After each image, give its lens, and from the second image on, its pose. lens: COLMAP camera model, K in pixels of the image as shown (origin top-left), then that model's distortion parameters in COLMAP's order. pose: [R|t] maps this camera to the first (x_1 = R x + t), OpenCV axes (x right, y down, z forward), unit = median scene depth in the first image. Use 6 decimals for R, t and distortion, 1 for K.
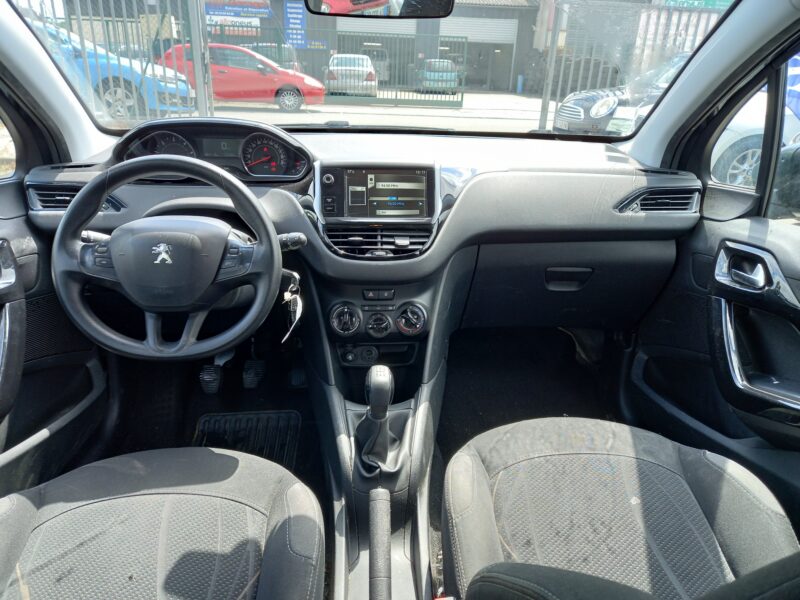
lens RADIAL K [[581.6, 0, 407.0], [0, 581.6, 295.8], [0, 0, 1]] dist [0.080908, -0.070965]
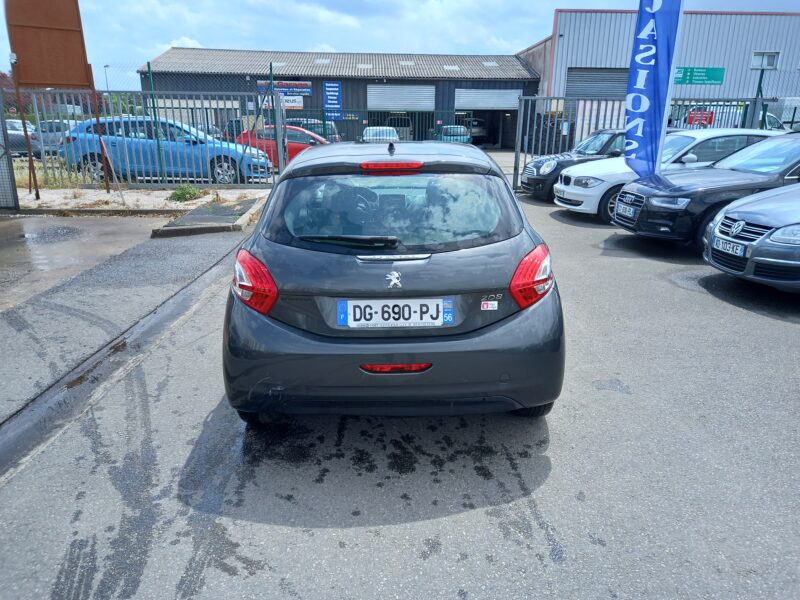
lens RADIAL K [[581.6, 0, 407.0], [0, 581.6, 295.8], [0, 0, 1]] dist [0.080908, -0.070965]
pose [[0.998716, -0.015488, -0.048230, 0.016640], [0.011207, 0.996074, -0.087815, 0.055191], [0.049401, 0.087162, 0.994968, -0.196508]]
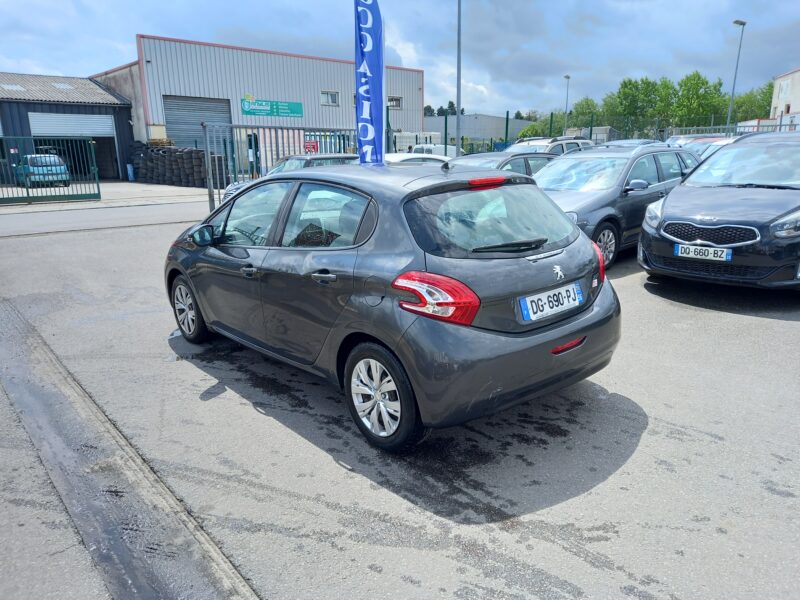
lens RADIAL K [[581.6, 0, 407.0], [0, 581.6, 295.8], [0, 0, 1]] dist [0.080908, -0.070965]
pose [[0.793172, -0.190176, 0.578543, -0.113014], [0.258914, 0.965164, -0.037702, 0.041878], [-0.551219, 0.179697, 0.814780, -0.171417]]
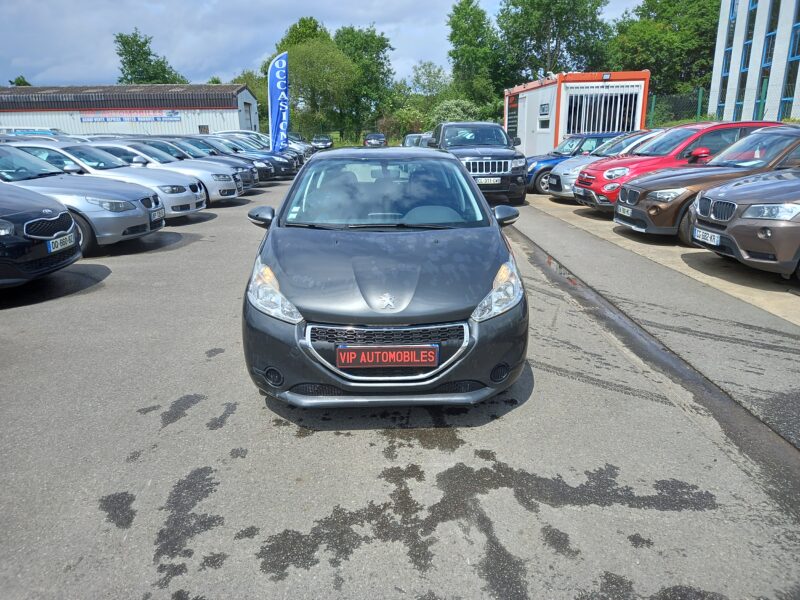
lens RADIAL K [[581.6, 0, 407.0], [0, 581.6, 295.8], [0, 0, 1]] dist [0.080908, -0.070965]
pose [[-0.999559, -0.022378, 0.019540, -0.013318], [-0.006049, 0.797251, 0.603617, -0.113759], [-0.029086, 0.603233, -0.797035, 0.230408]]
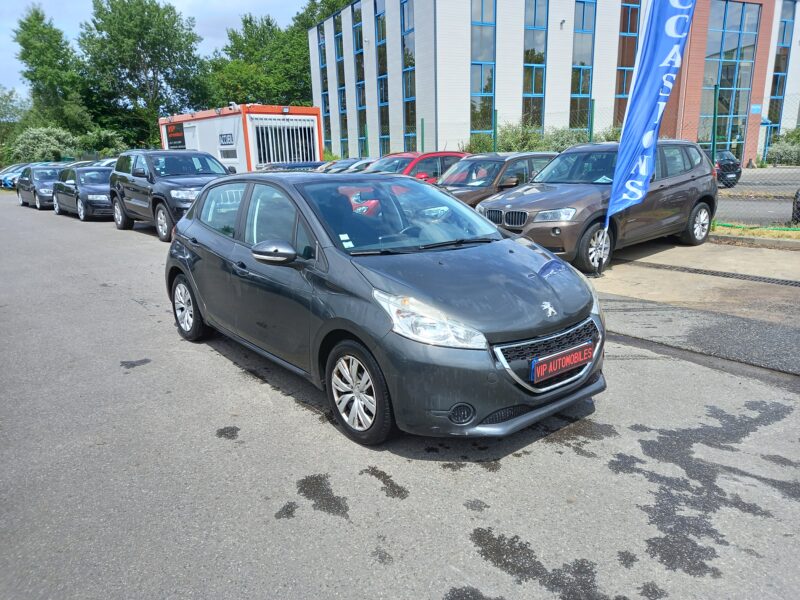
lens RADIAL K [[581.6, 0, 407.0], [0, 581.6, 295.8], [0, 0, 1]] dist [0.080908, -0.070965]
pose [[-0.807034, 0.127844, -0.576499, 0.115253], [-0.214245, 0.846367, 0.487608, -0.091390], [0.550268, 0.517028, -0.655658, 0.189433]]
